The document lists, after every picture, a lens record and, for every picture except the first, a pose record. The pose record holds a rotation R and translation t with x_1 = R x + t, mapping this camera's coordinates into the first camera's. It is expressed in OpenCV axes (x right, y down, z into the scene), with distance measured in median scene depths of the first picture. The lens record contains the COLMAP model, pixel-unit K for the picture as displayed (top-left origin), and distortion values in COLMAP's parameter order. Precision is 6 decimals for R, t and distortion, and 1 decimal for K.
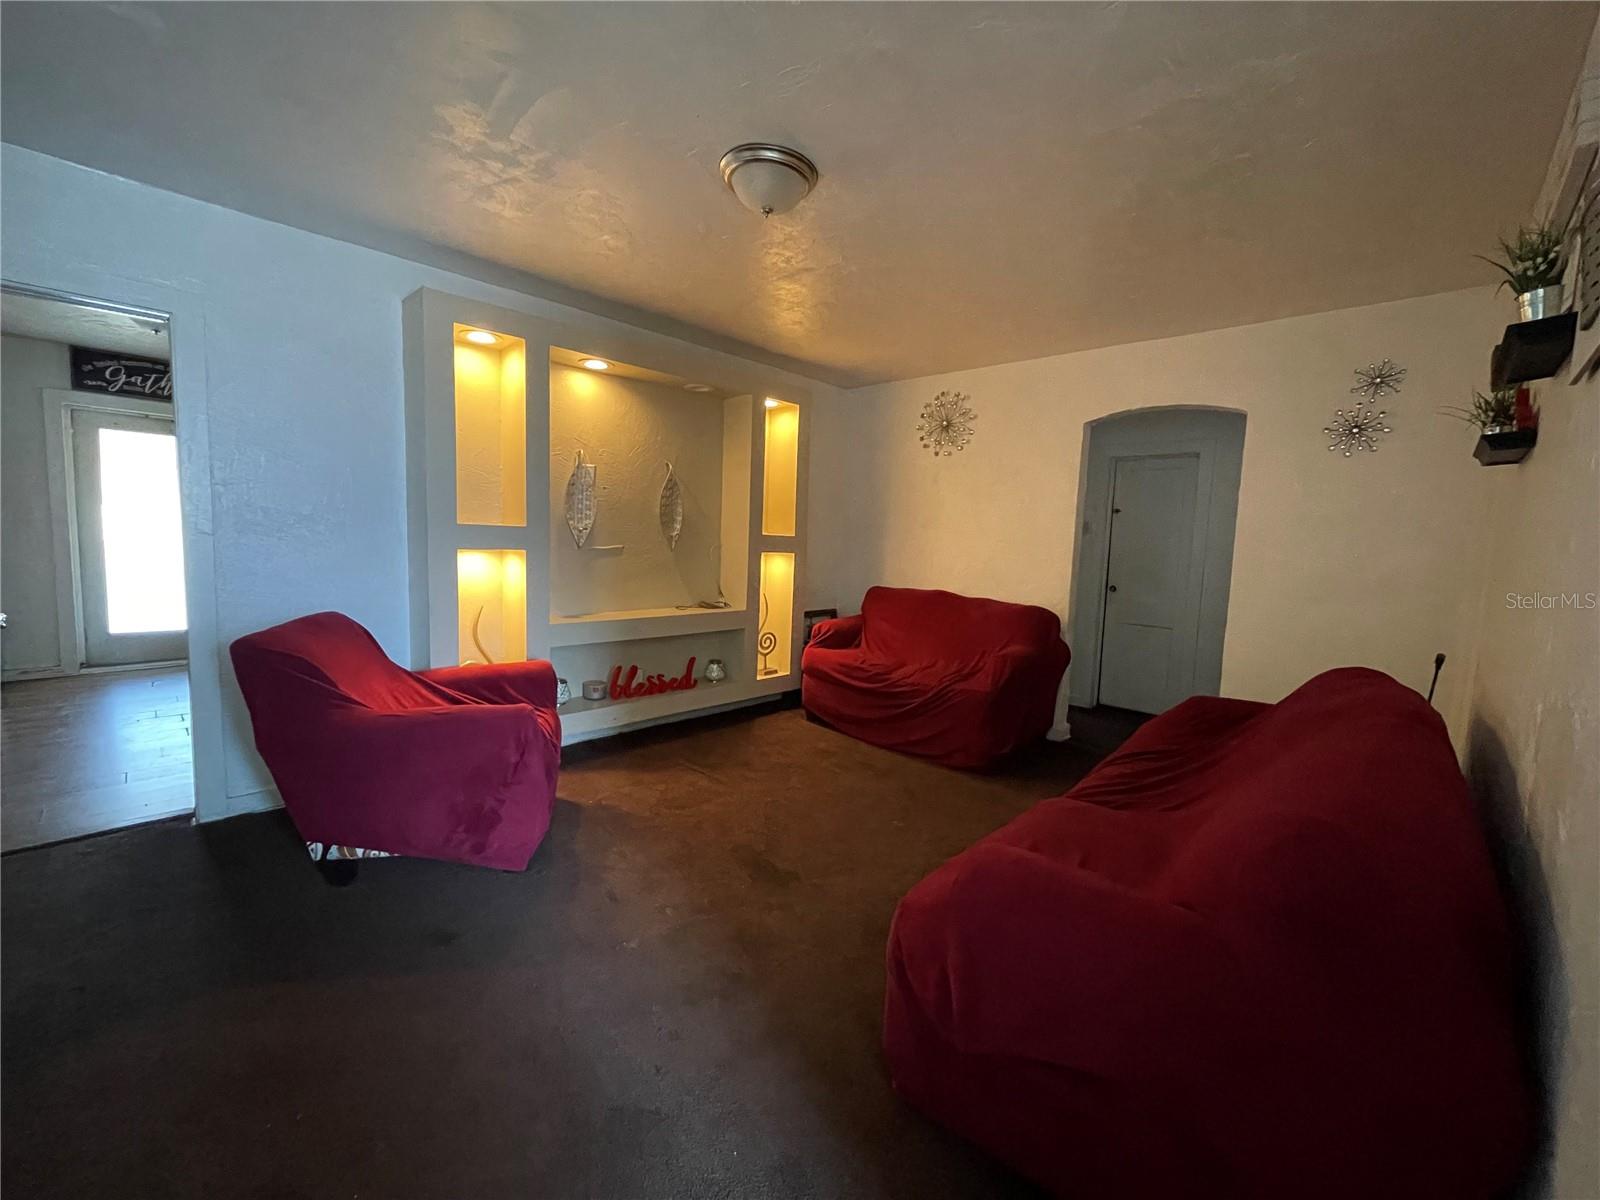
lens RADIAL K [[647.5, 0, 799.3], [0, 647.5, 595.9], [0, 0, 1]] dist [-0.000022, 0.000293]
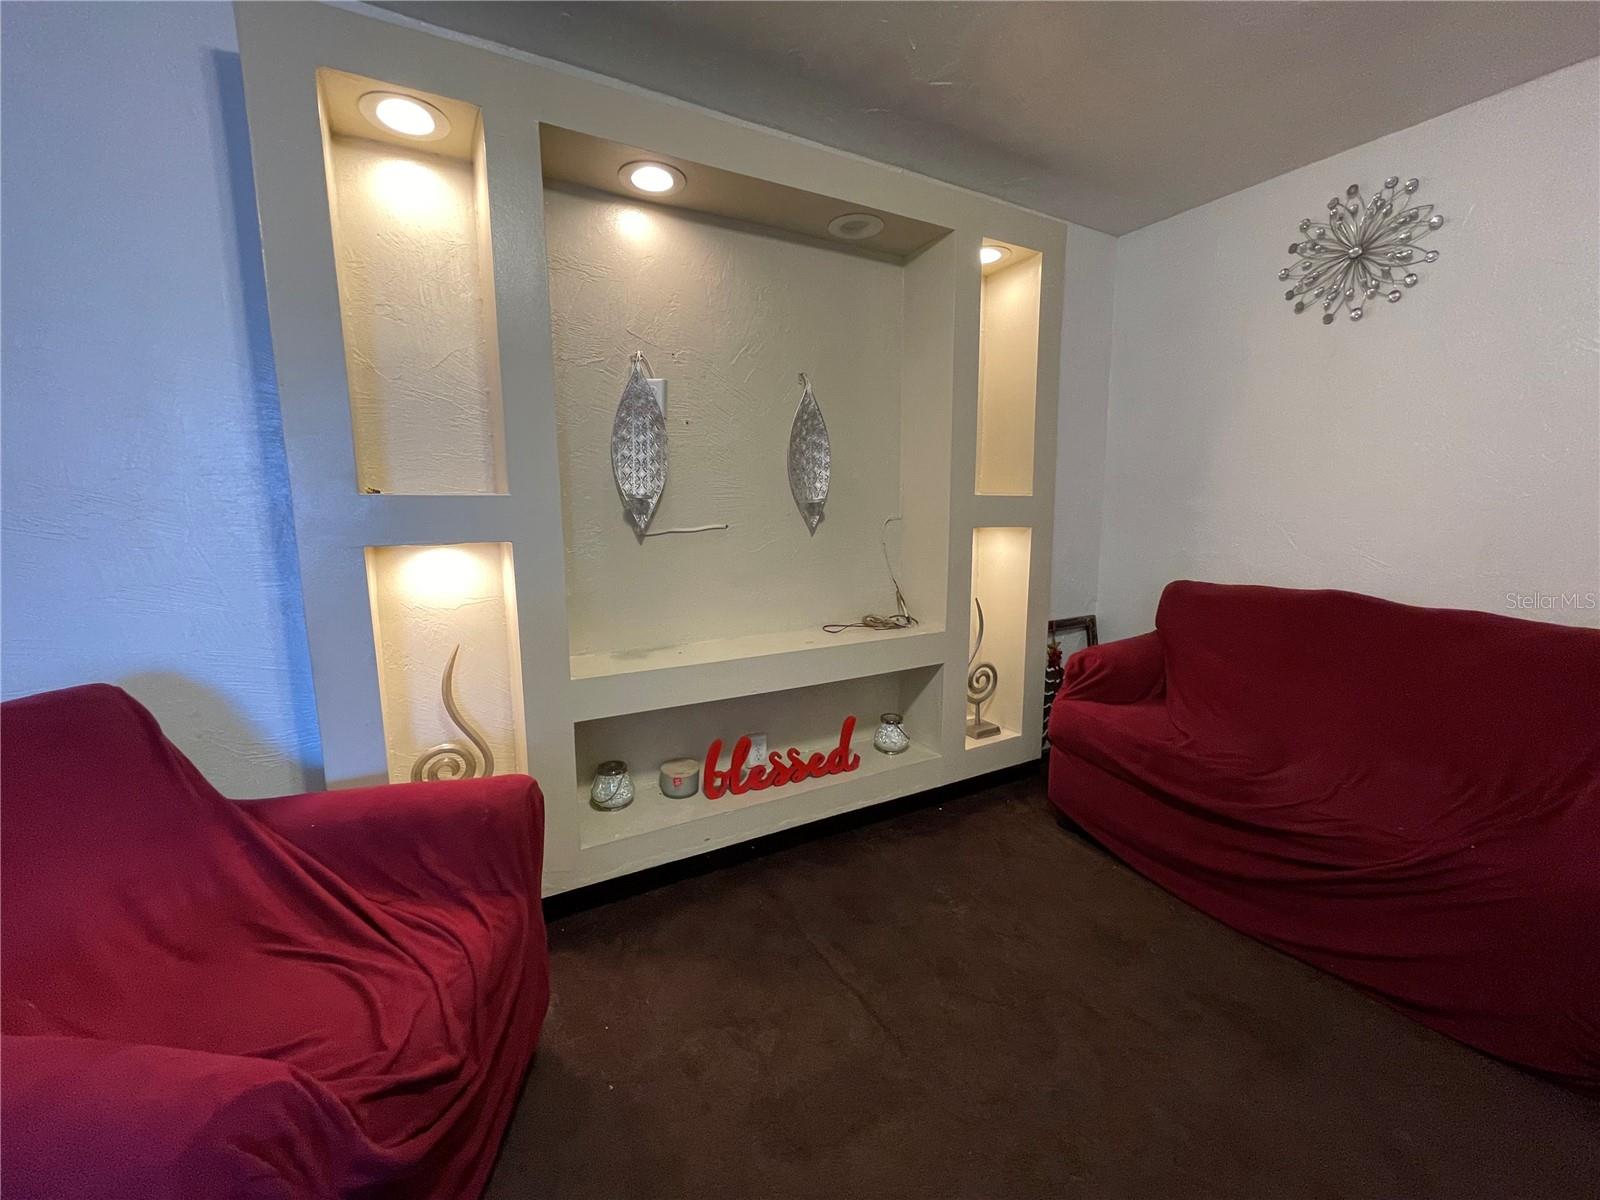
lens RADIAL K [[647.5, 0, 804.6], [0, 647.5, 597.8], [0, 0, 1]] dist [-0.000022, 0.000293]
pose [[0.959962, -0.002020, -0.280123, -0.041036], [0.015368, 0.998848, 0.045463, -0.033717], [0.279709, -0.047948, 0.958887, 0.416115]]
